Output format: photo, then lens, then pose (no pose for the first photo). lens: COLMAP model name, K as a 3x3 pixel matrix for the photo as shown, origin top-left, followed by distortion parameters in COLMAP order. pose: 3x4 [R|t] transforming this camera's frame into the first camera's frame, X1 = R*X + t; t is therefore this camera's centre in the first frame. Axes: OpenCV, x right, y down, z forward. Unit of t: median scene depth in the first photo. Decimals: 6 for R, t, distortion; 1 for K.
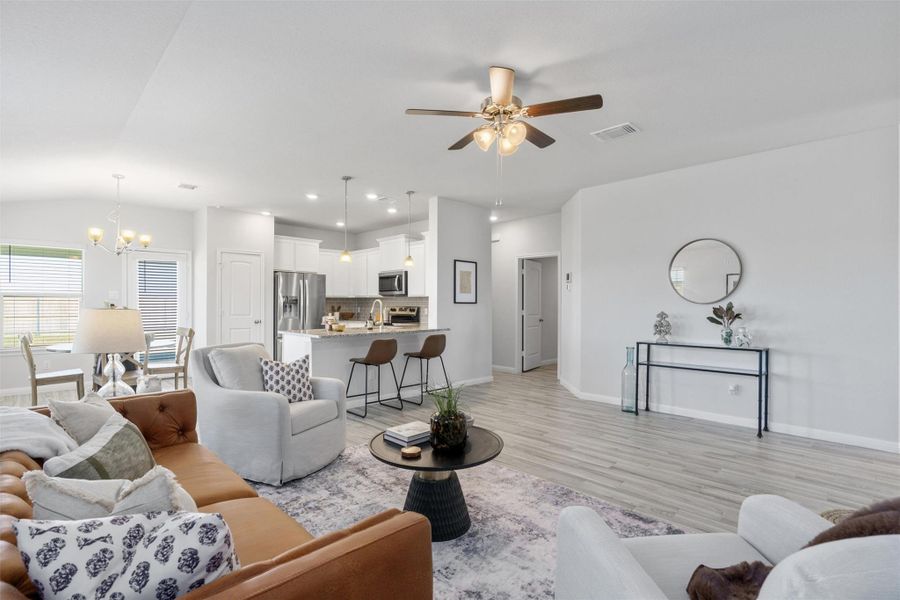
lens RADIAL K [[434.8, 0, 449.4], [0, 434.8, 297.1], [0, 0, 1]] dist [-0.010819, 0.000017]
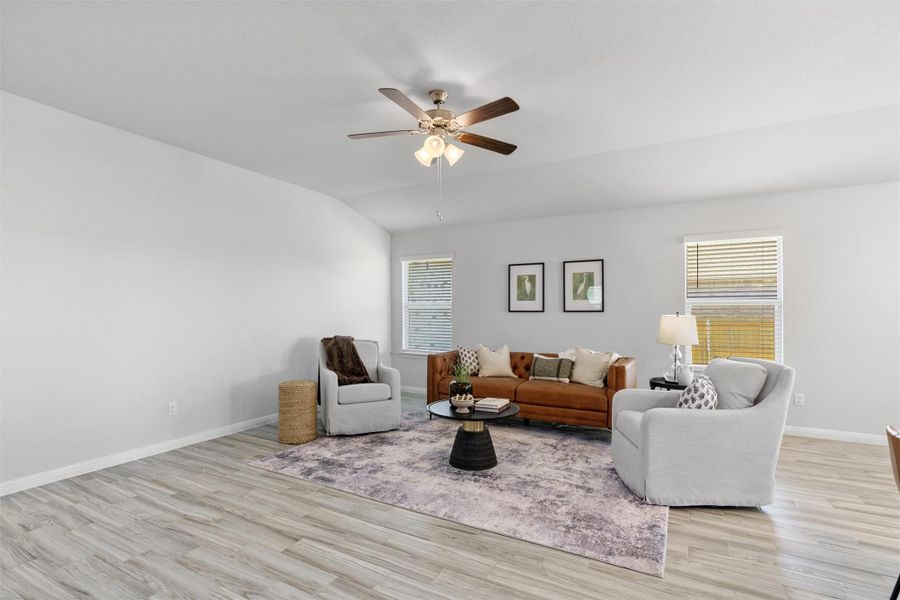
lens RADIAL K [[425.9, 0, 451.0], [0, 425.9, 303.8], [0, 0, 1]] dist [-0.010365, 0.000076]
pose [[-0.958366, -0.007564, -0.285441, 0.166343], [0.001609, 0.999490, -0.031887, 0.012652], [0.285536, -0.031019, -0.957866, 0.872251]]
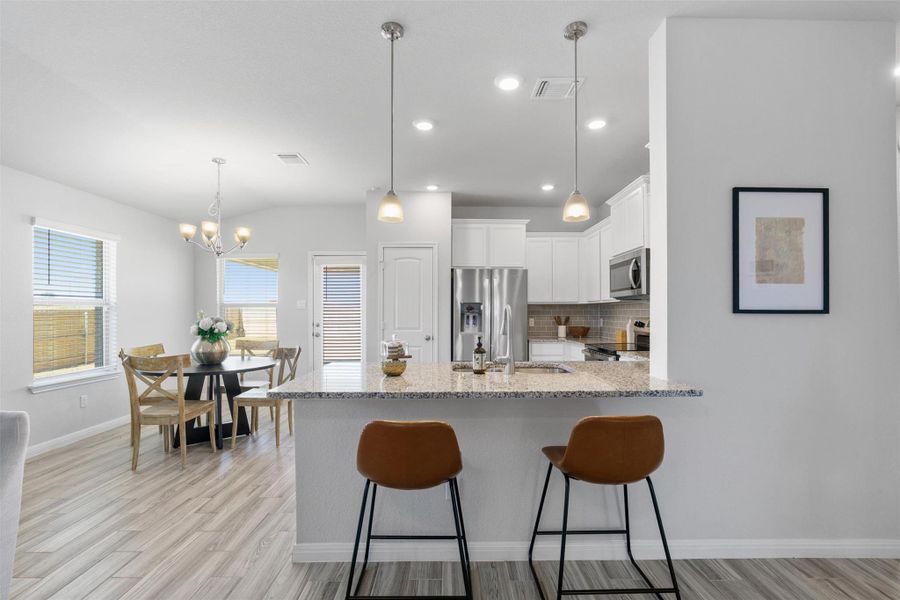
lens RADIAL K [[402.6, 0, 450.2], [0, 402.6, 312.1], [0, 0, 1]] dist [-0.002437, 0.000257]
pose [[0.716036, -0.002257, -0.698060, 0.070913], [0.013546, 0.999851, 0.010661, 0.006484], [0.697932, -0.017090, 0.715960, 0.587549]]
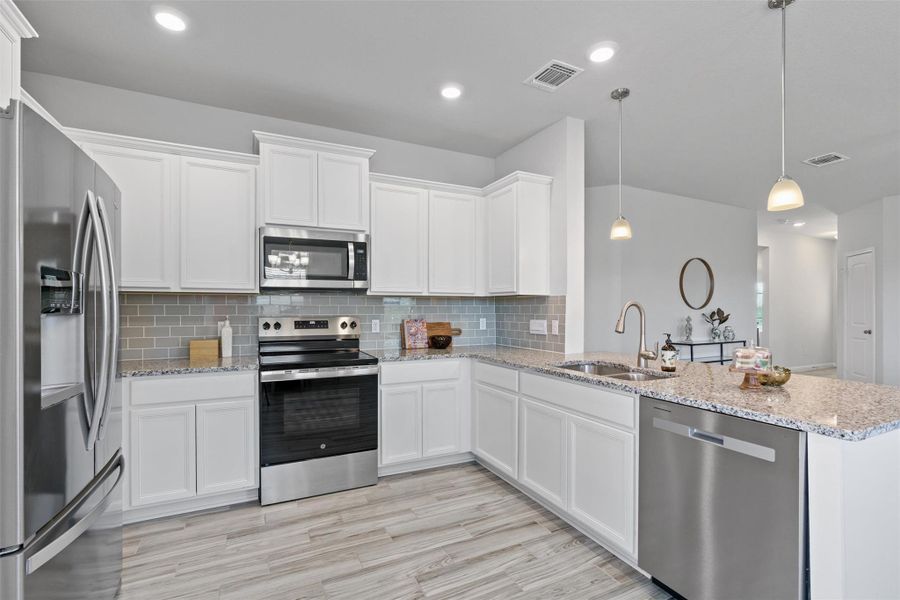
lens RADIAL K [[407.4, 0, 454.8], [0, 407.4, 306.6], [0, 0, 1]] dist [-0.006073, 0.000484]
pose [[0.315882, 0.005563, 0.948782, -0.539016], [-0.012856, 0.999916, -0.001583, 0.012591], [-0.948711, -0.011698, 0.315927, 0.921506]]
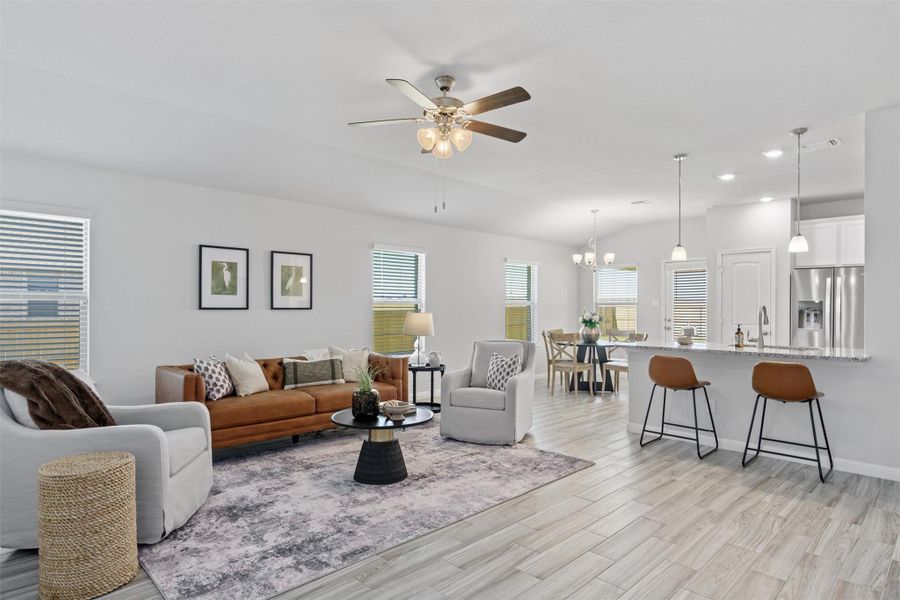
lens RADIAL K [[497.4, 0, 450.0], [0, 497.4, 300.0], [0, 0, 1]] dist [-0.006048, -0.000028]
pose [[-0.007672, -0.018864, -0.999793, 0.548441], [0.010810, 0.999762, -0.018946, 0.005972], [0.999912, -0.010953, -0.007467, 0.453031]]
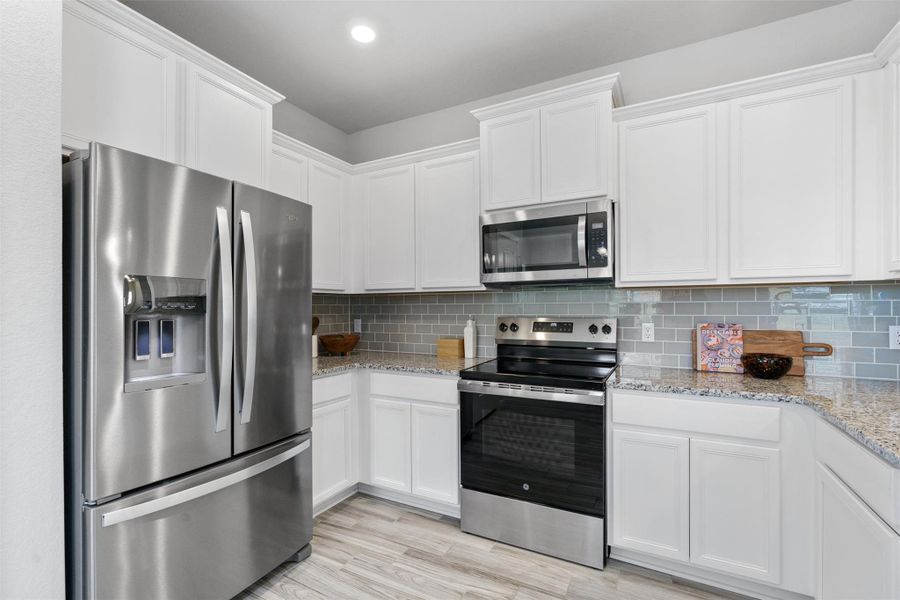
lens RADIAL K [[407.4, 0, 454.8], [0, 407.4, 306.6], [0, 0, 1]] dist [-0.006073, 0.000484]
pose [[0.953868, -0.004461, 0.300193, -0.337997], [0.001038, 0.999933, 0.011560, 0.011197], [-0.300224, -0.010715, 0.953808, 0.892808]]
